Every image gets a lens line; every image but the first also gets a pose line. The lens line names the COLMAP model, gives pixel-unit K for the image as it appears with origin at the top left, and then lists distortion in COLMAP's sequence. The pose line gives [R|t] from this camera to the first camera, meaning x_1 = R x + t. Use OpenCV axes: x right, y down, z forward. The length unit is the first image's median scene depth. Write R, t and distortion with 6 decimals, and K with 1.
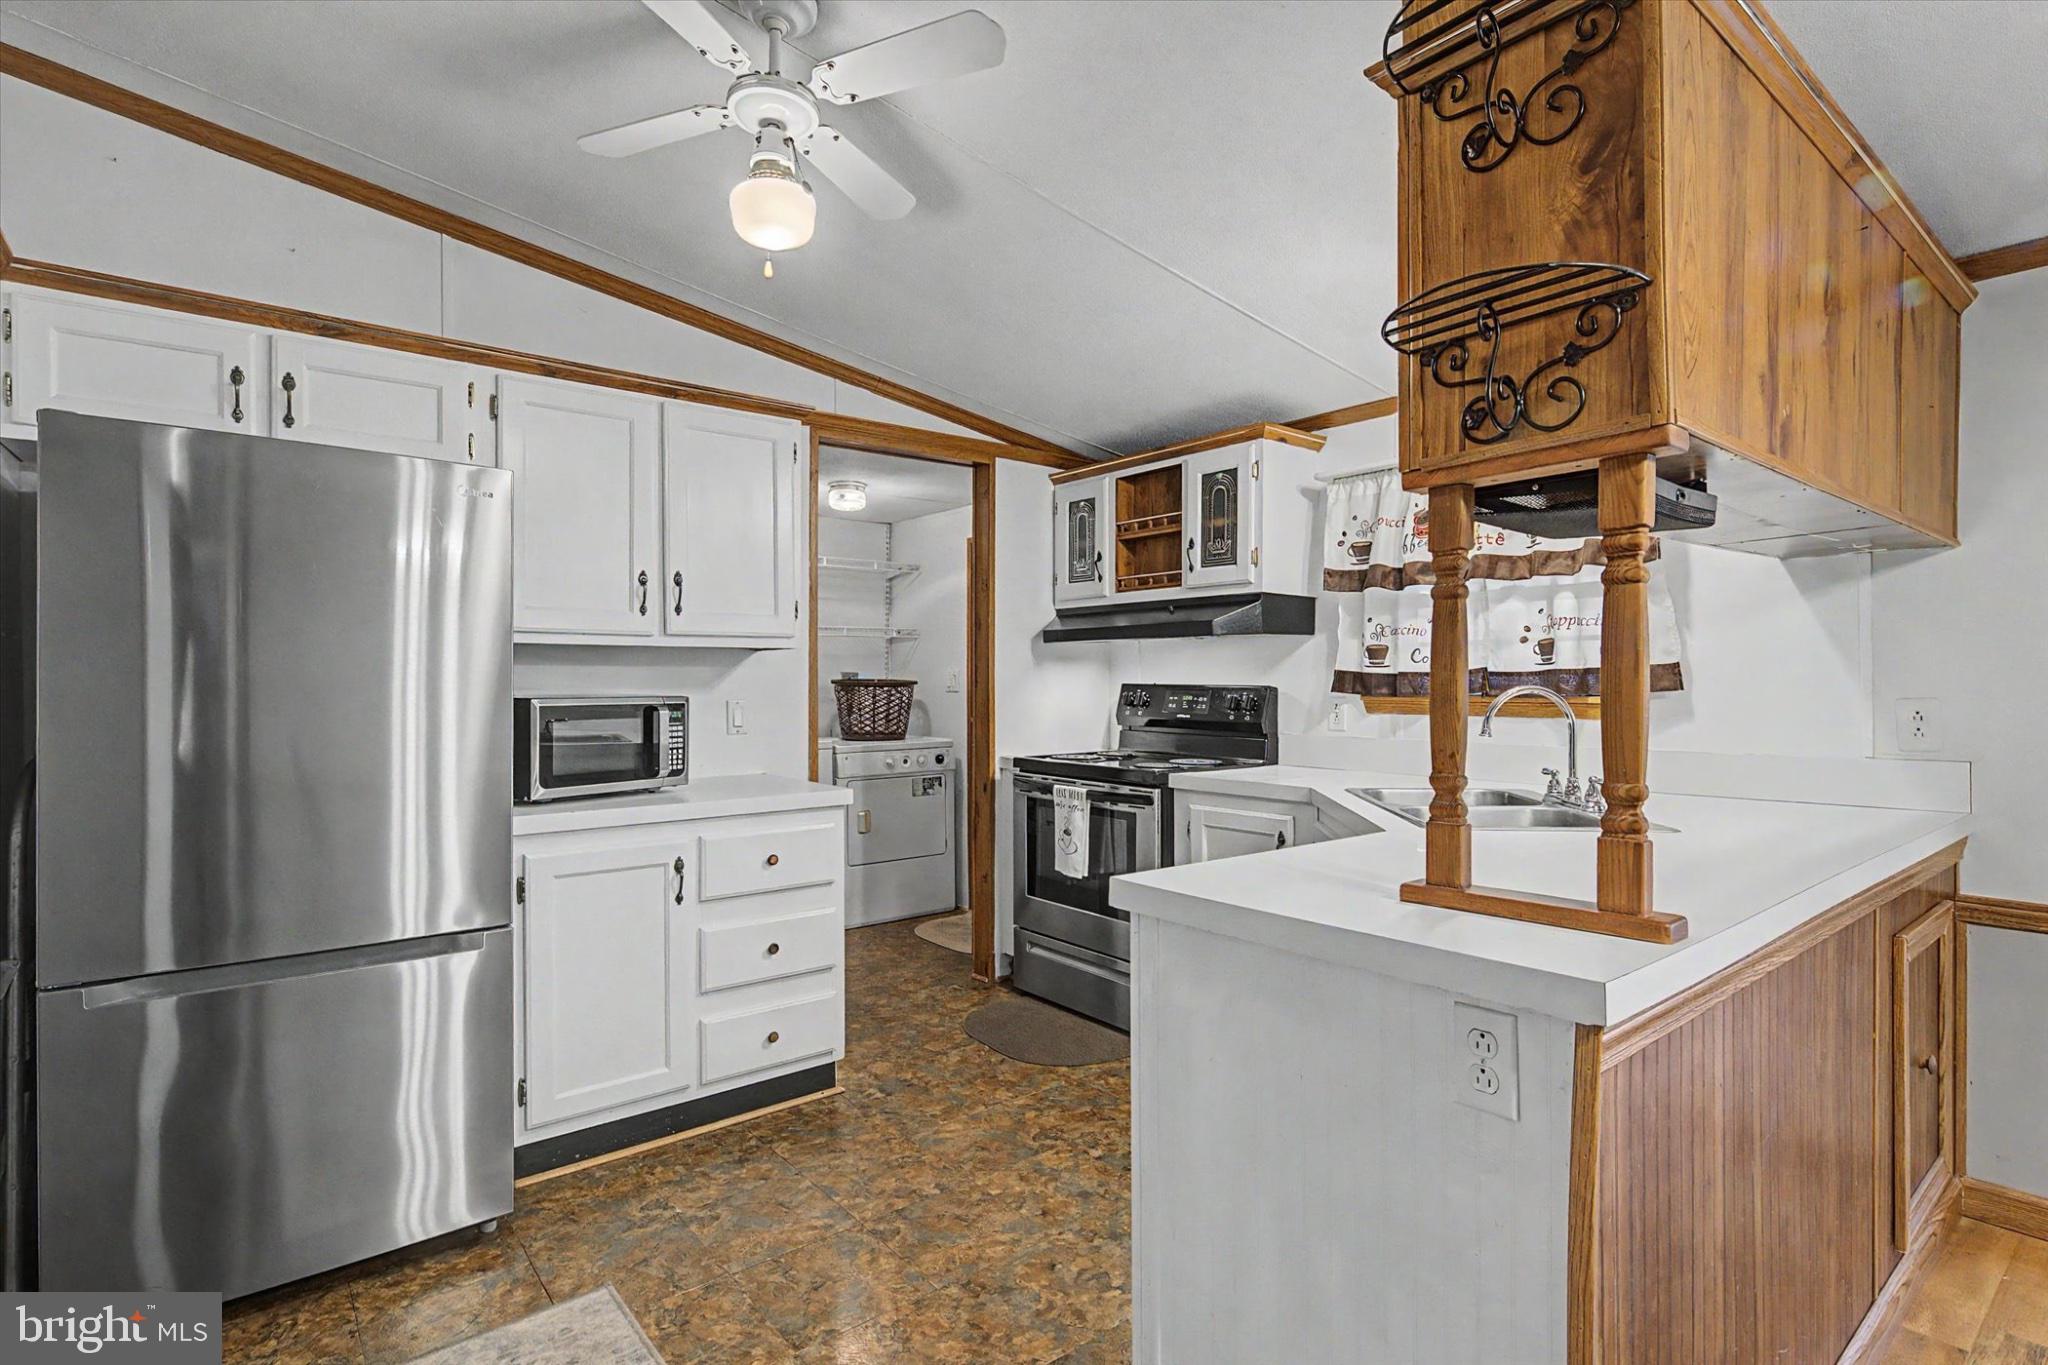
lens RADIAL K [[1007.0, 0, 1024.0], [0, 1007.0, 682.5], [0, 0, 1]] dist [0.013293, -0.000249]
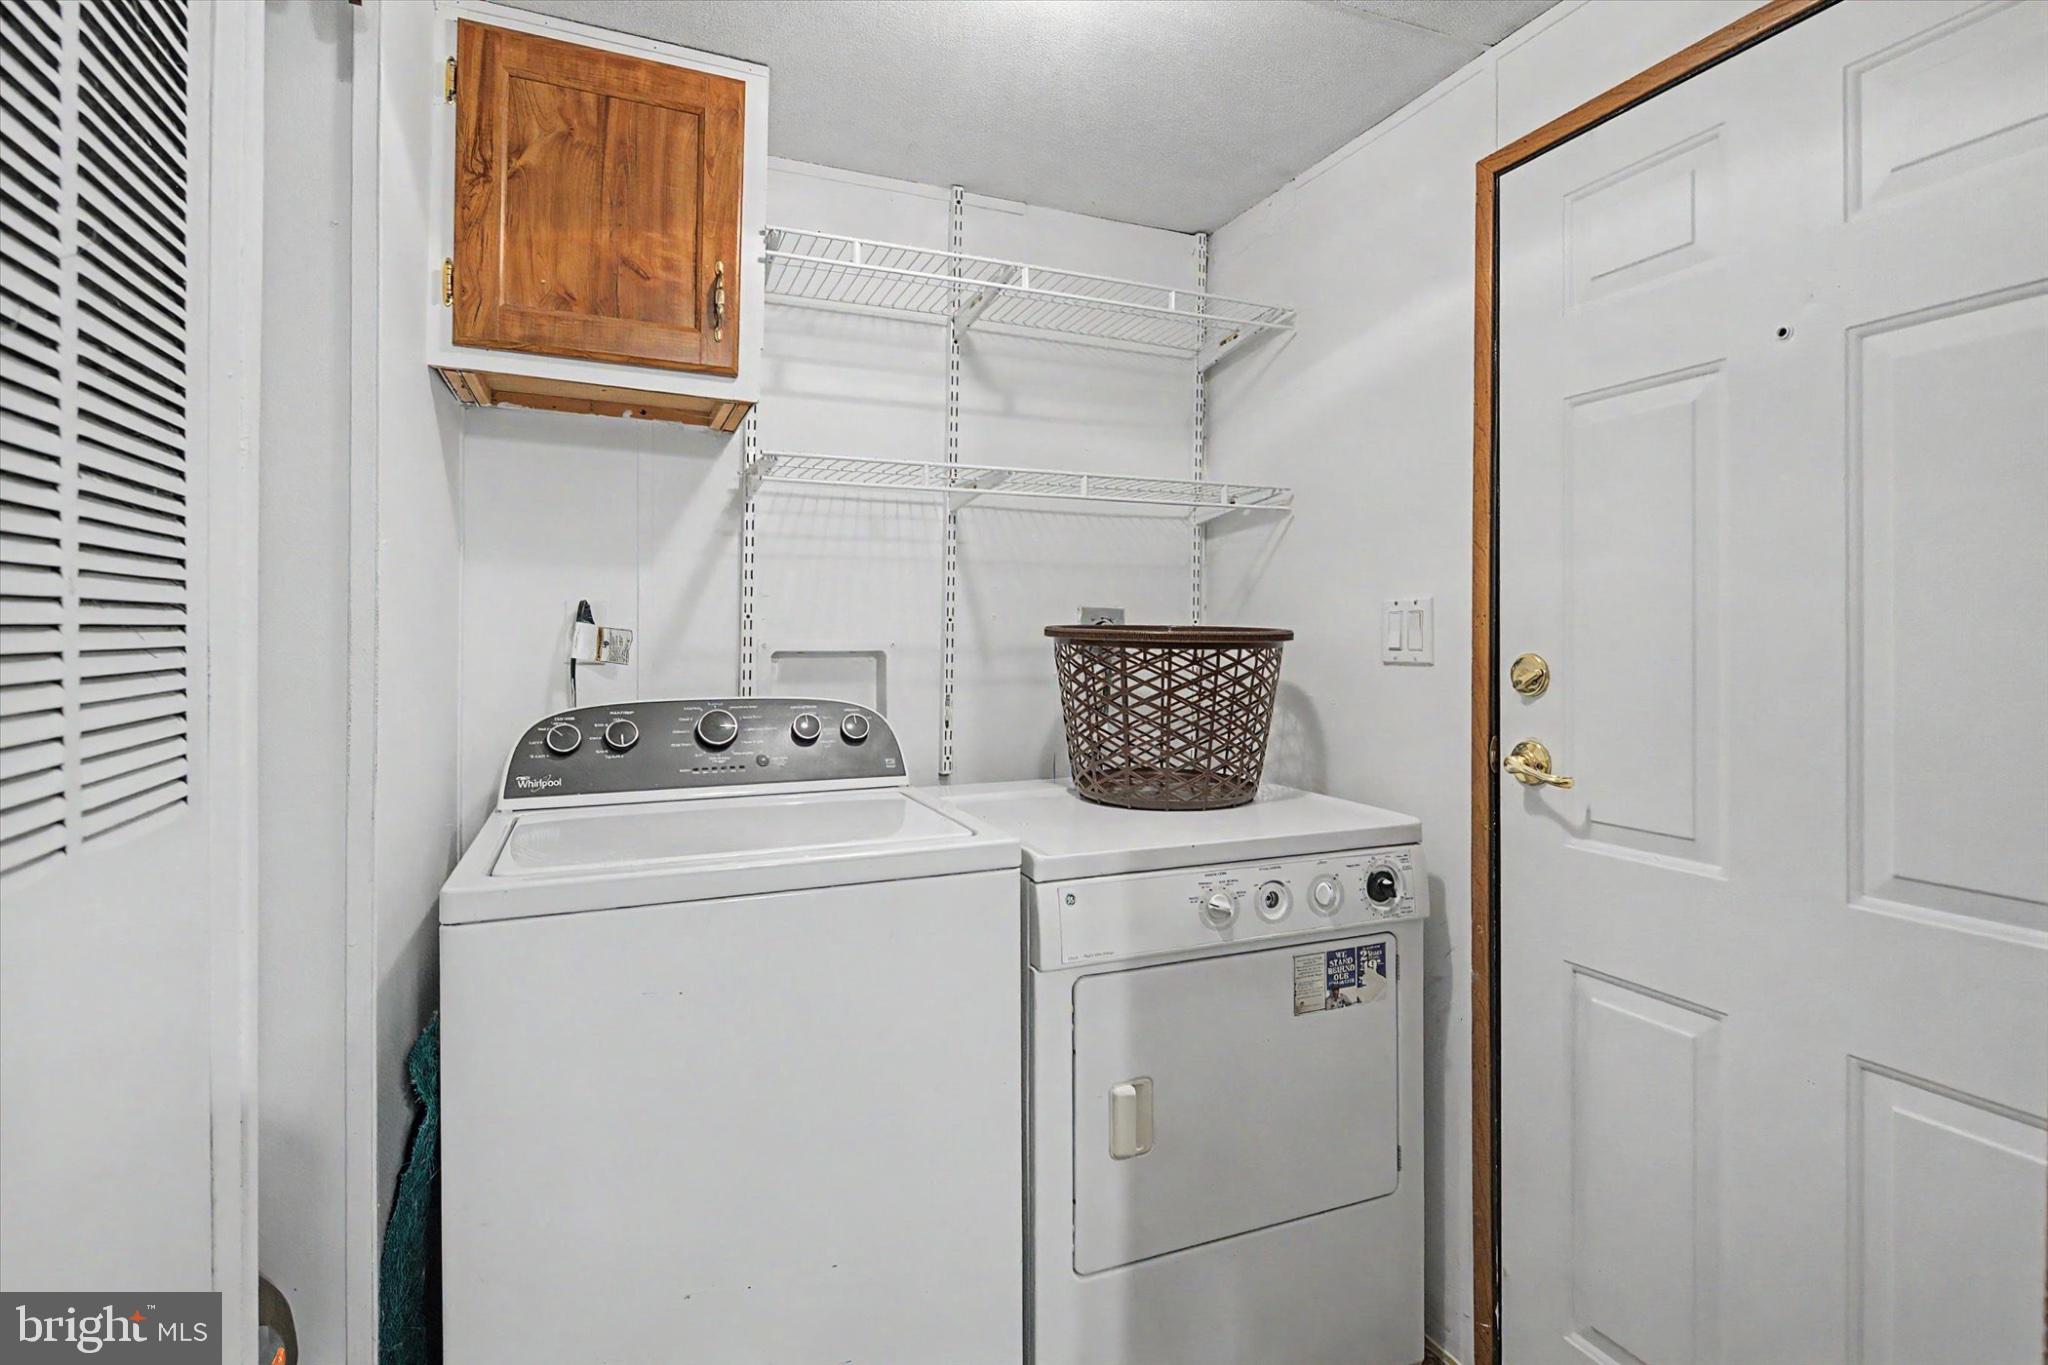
lens RADIAL K [[1001.3, 0, 1030.7], [0, 1001.3, 624.9], [0, 0, 1]] dist [-0.000236, -0.000925]
pose [[0.962360, 0.002537, -0.271765, -0.096701], [-0.004352, 0.999972, -0.006077, -0.000945], [0.271742, 0.007031, 0.962345, 0.632969]]
